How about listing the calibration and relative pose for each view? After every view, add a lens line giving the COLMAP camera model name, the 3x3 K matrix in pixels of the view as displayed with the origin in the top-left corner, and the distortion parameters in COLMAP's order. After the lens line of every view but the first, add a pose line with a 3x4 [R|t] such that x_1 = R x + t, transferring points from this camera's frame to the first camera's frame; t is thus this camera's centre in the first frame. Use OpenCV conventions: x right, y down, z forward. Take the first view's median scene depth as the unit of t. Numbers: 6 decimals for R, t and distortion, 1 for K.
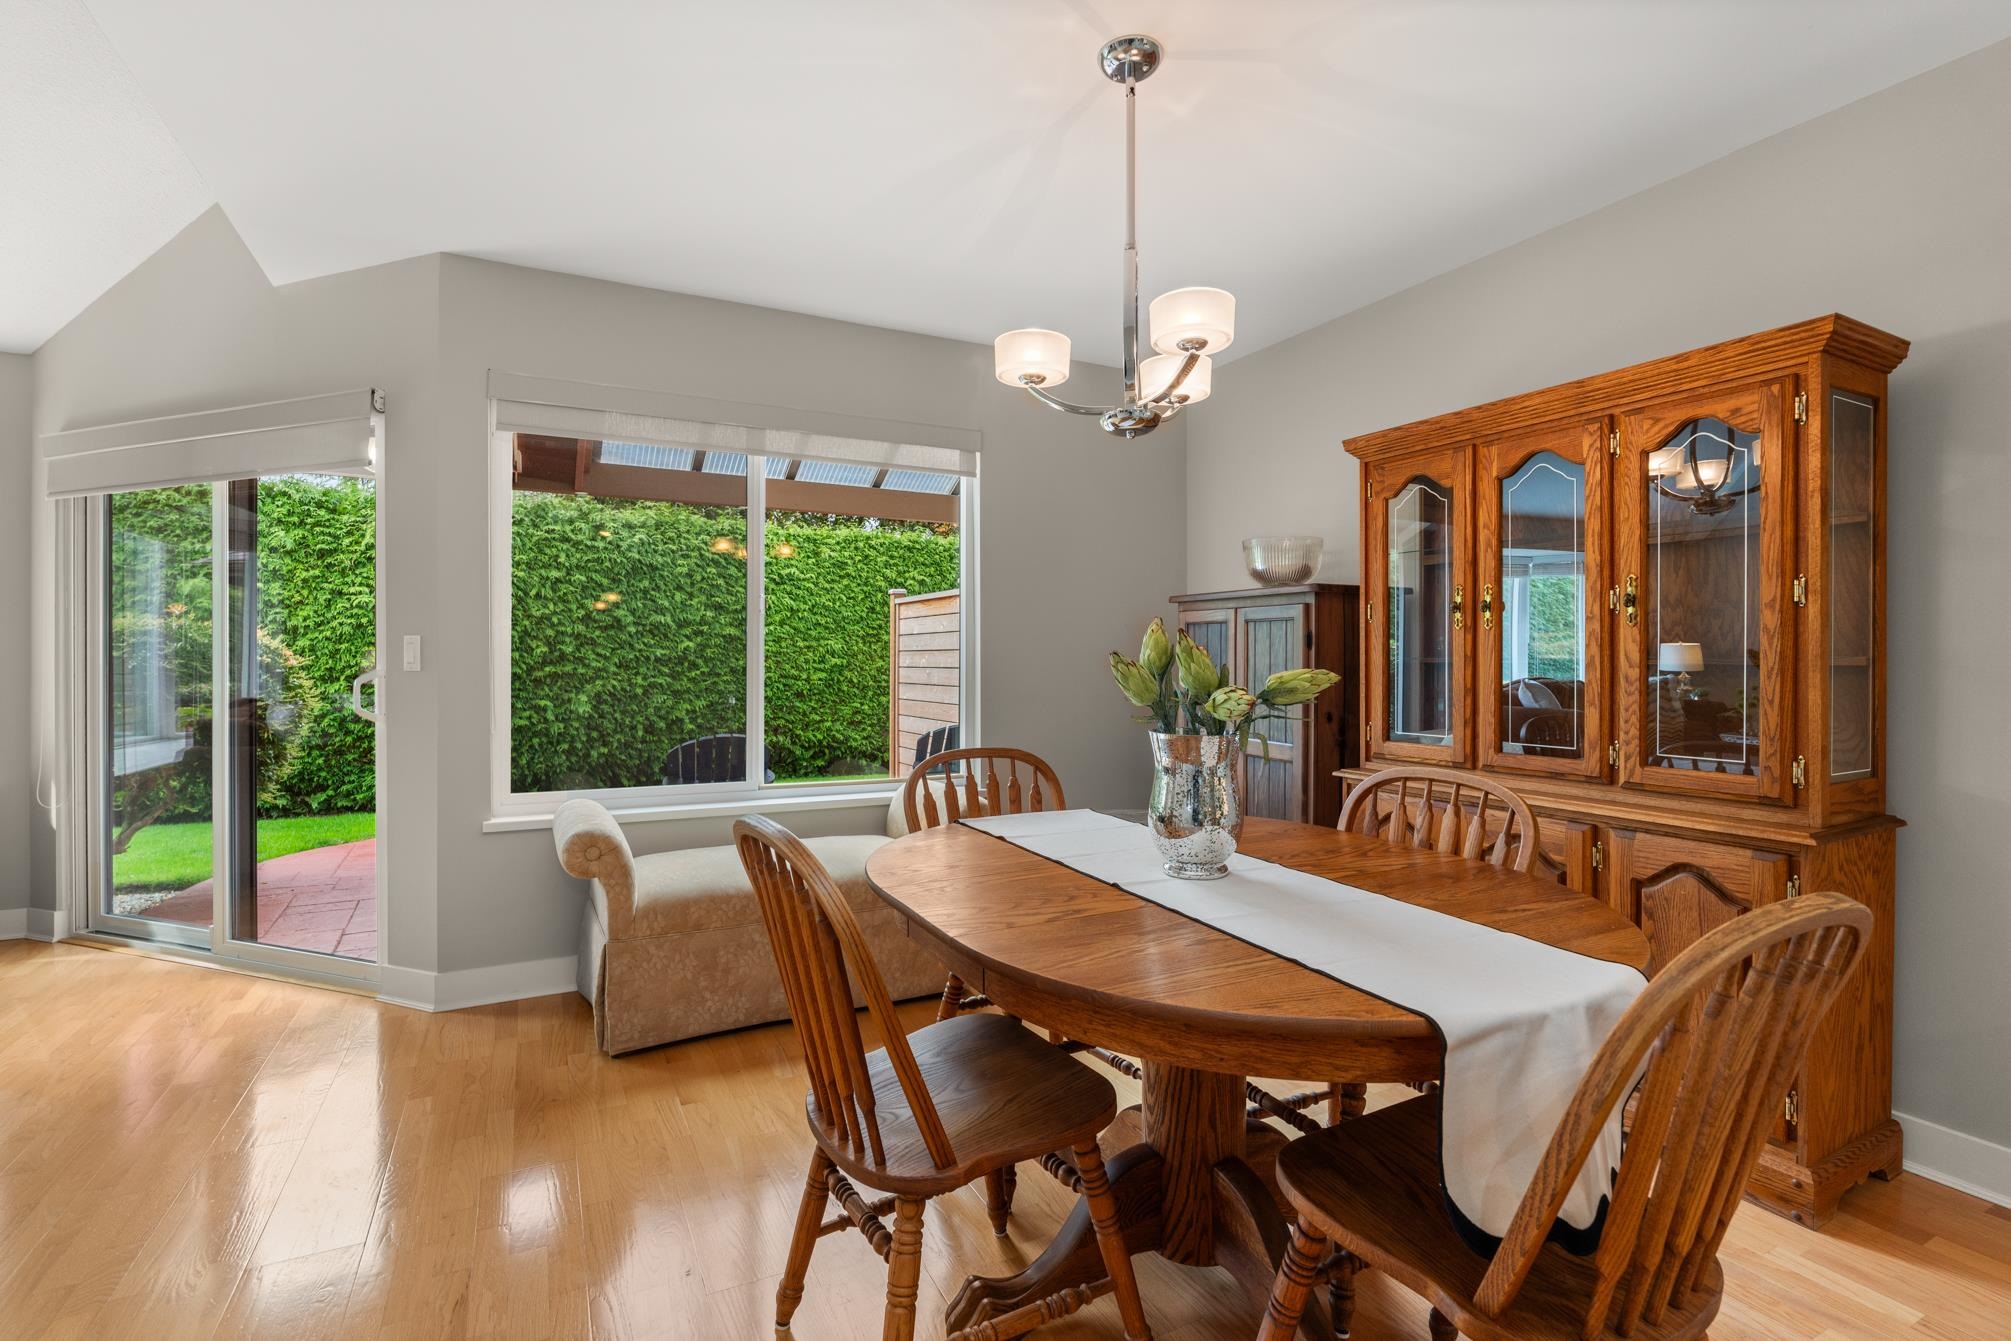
lens RADIAL K [[917.0, 0, 1003.9], [0, 917.0, 664.1], [0, 0, 1]] dist [-0.004093, -0.000571]
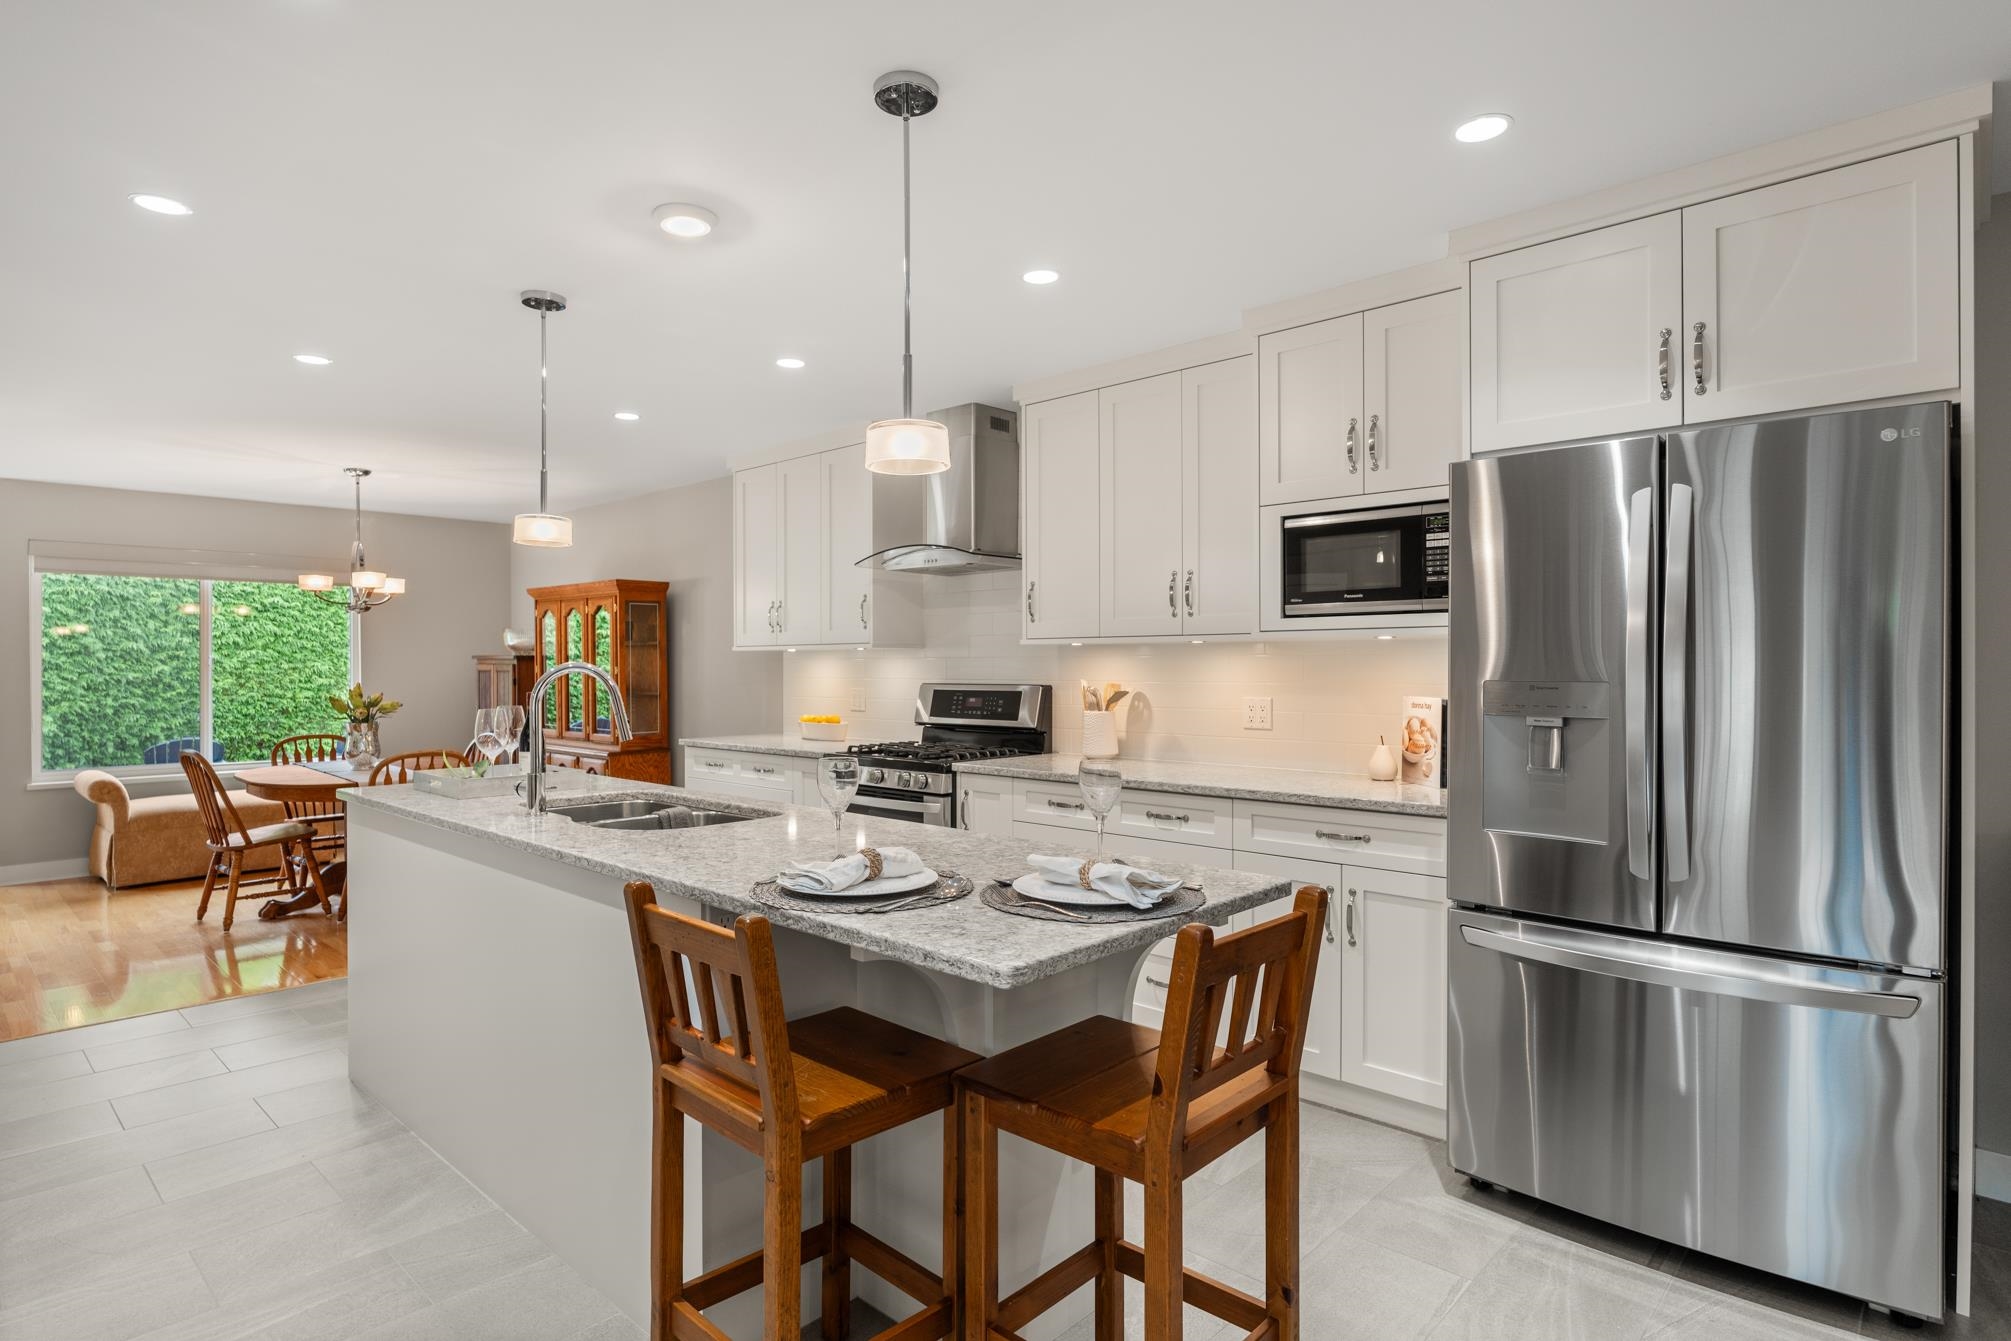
lens RADIAL K [[1052.7, 0, 1001.8], [0, 1052.7, 669.6], [0, 0, 1]] dist [-0.011217, 0.002545]
pose [[0.942123, -0.005815, 0.335217, 0.191530], [0.005544, 0.999983, 0.001765, -0.017081], [-0.335221, 0.000196, 0.942139, -0.544075]]
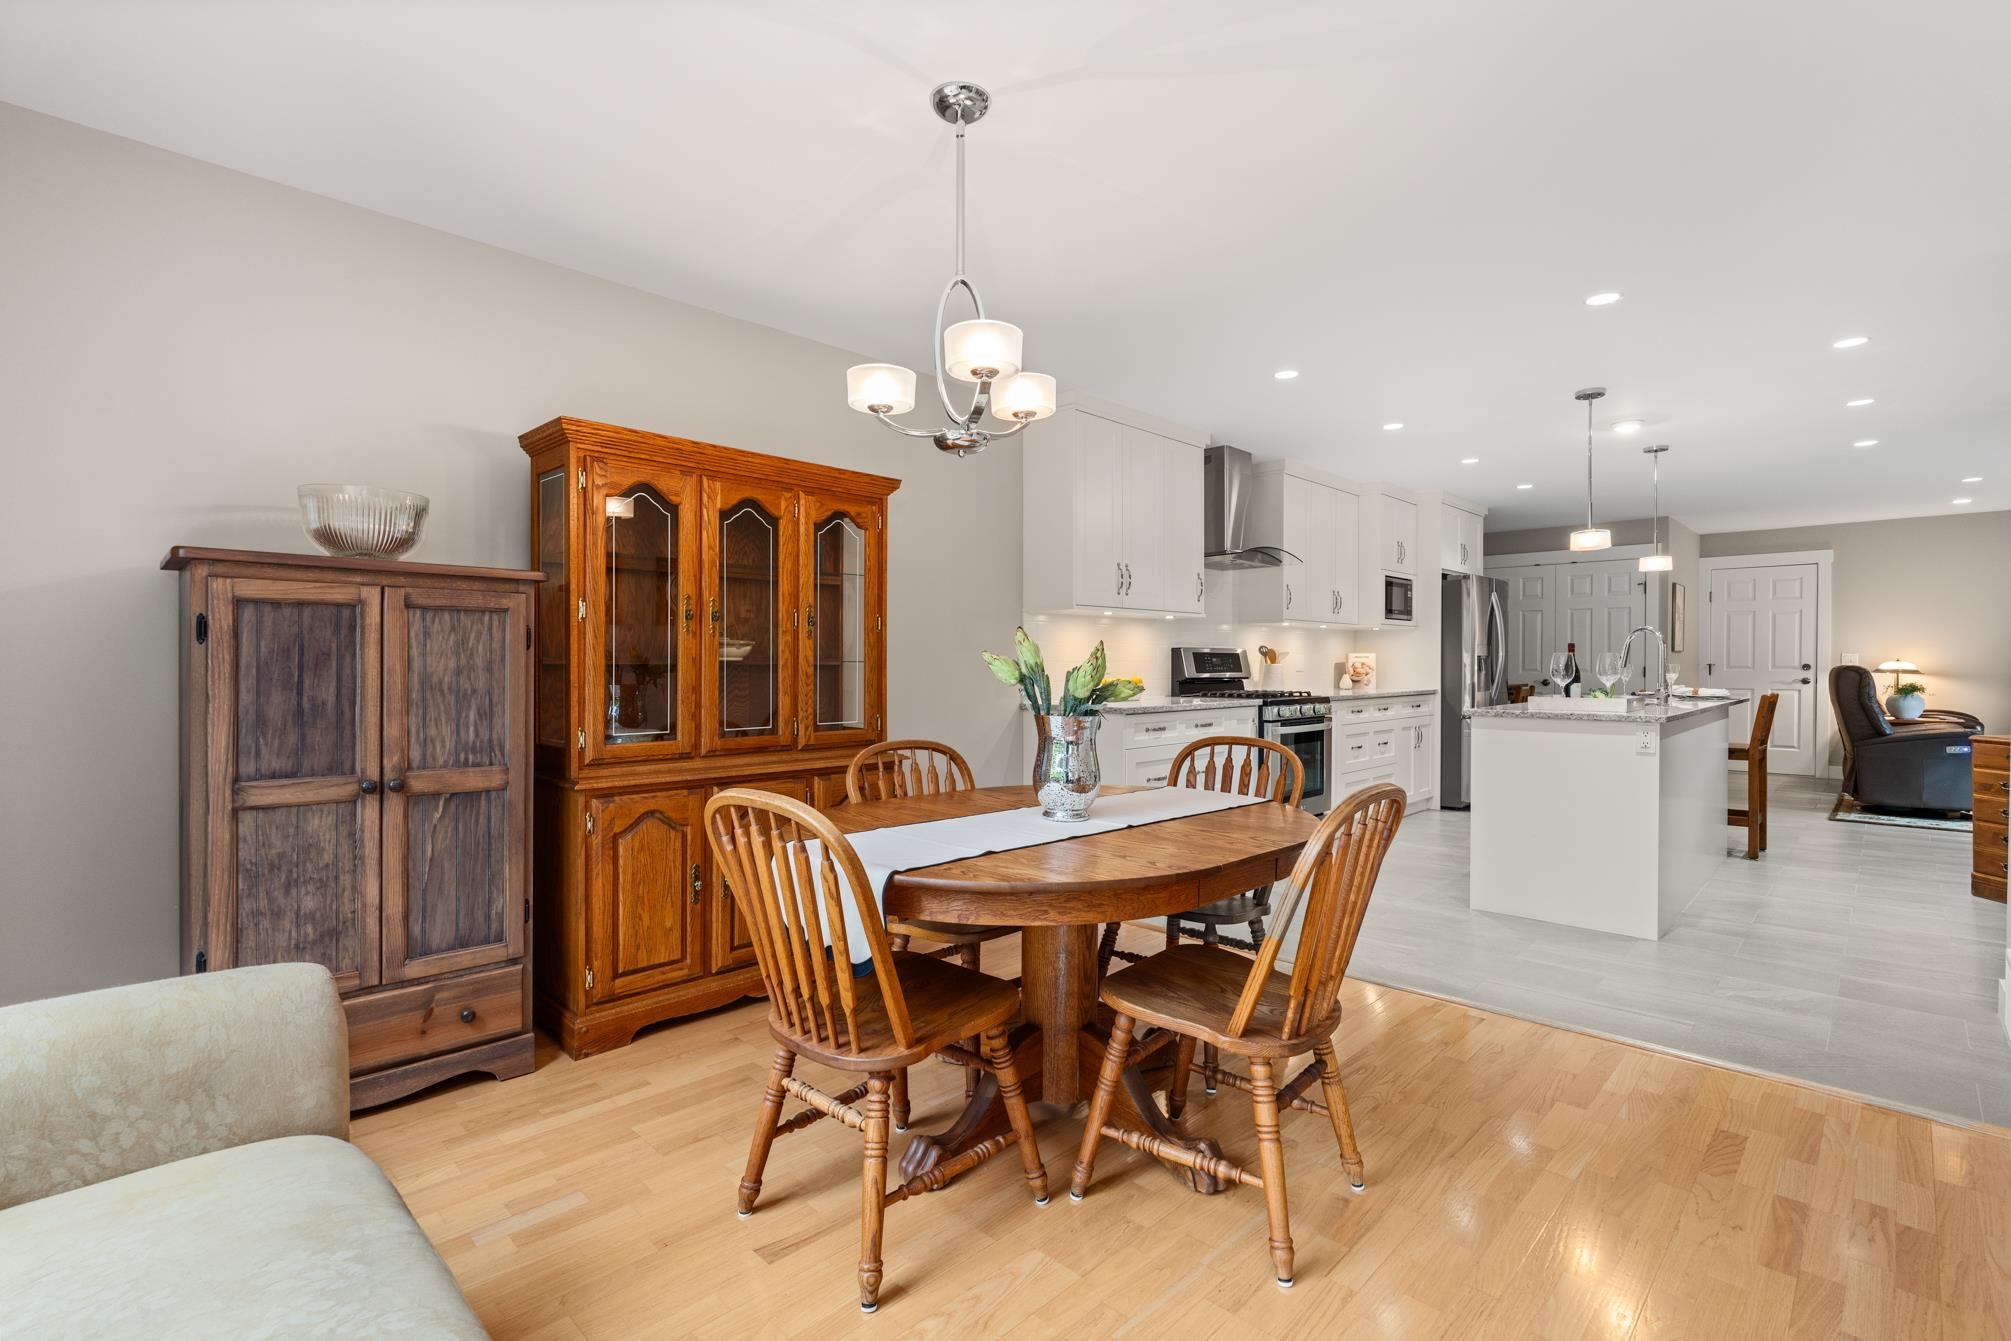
lens RADIAL K [[917.0, 0, 1011.8], [0, 917.0, 671.9], [0, 0, 1]] dist [-0.004093, -0.000571]
pose [[-0.315484, -0.013379, 0.948837, -0.199368], [0.001786, 0.999890, 0.014693, -0.002232], [-0.948929, 0.006330, -0.315425, 0.281413]]
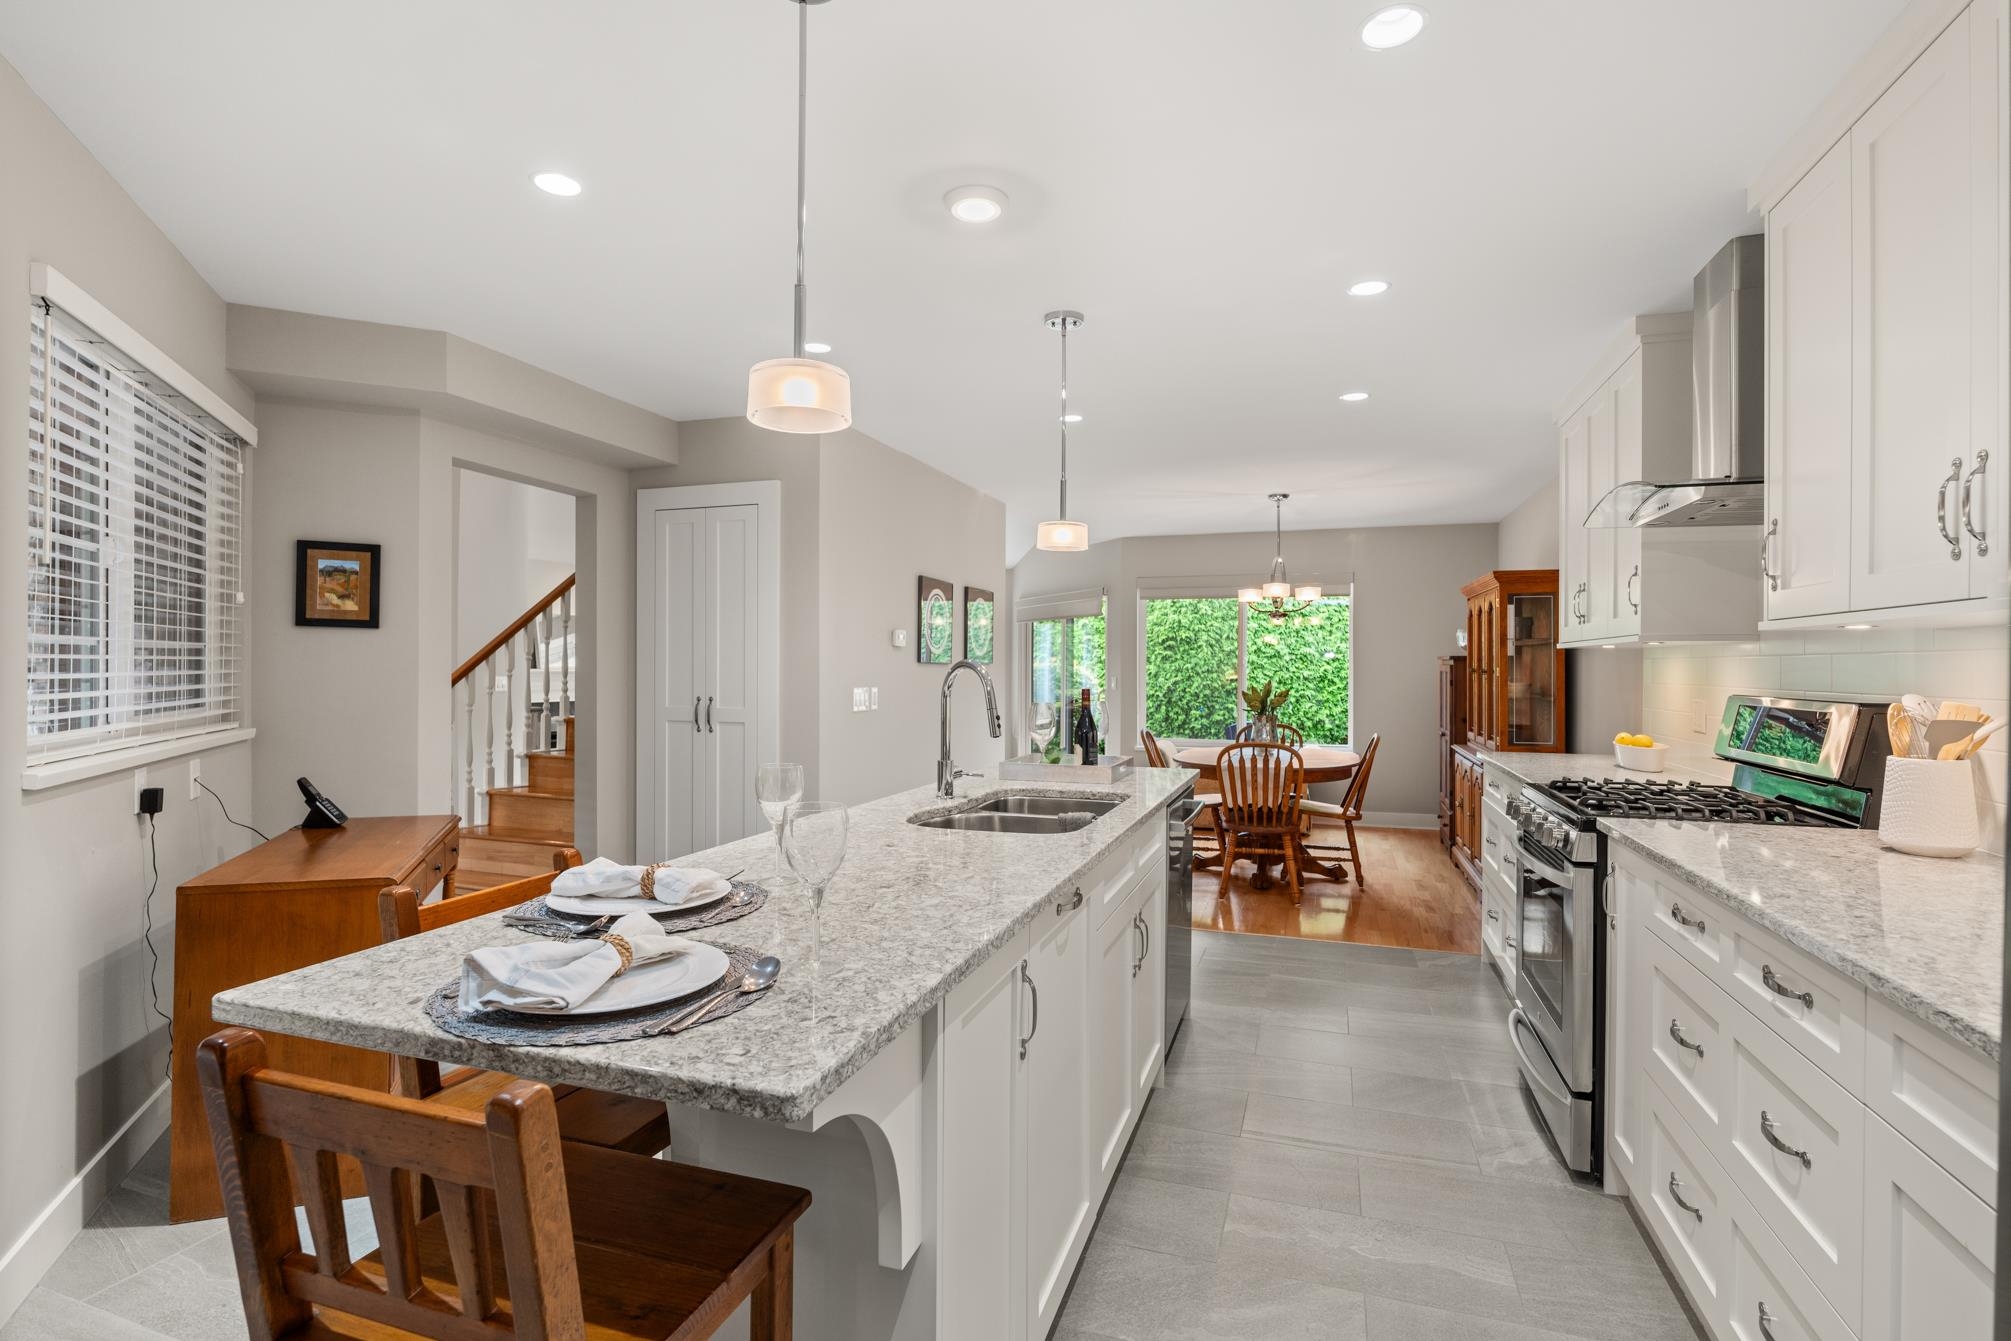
lens RADIAL K [[973.6, 0, 1001.8], [0, 973.6, 666.1], [0, 0, 1]] dist [-0.012882, 0.000917]
pose [[0.696274, 0.000271, -0.717776, 0.398704], [-0.004585, 0.999981, -0.004070, -0.016364], [0.717762, 0.006125, 0.696262, -0.418412]]
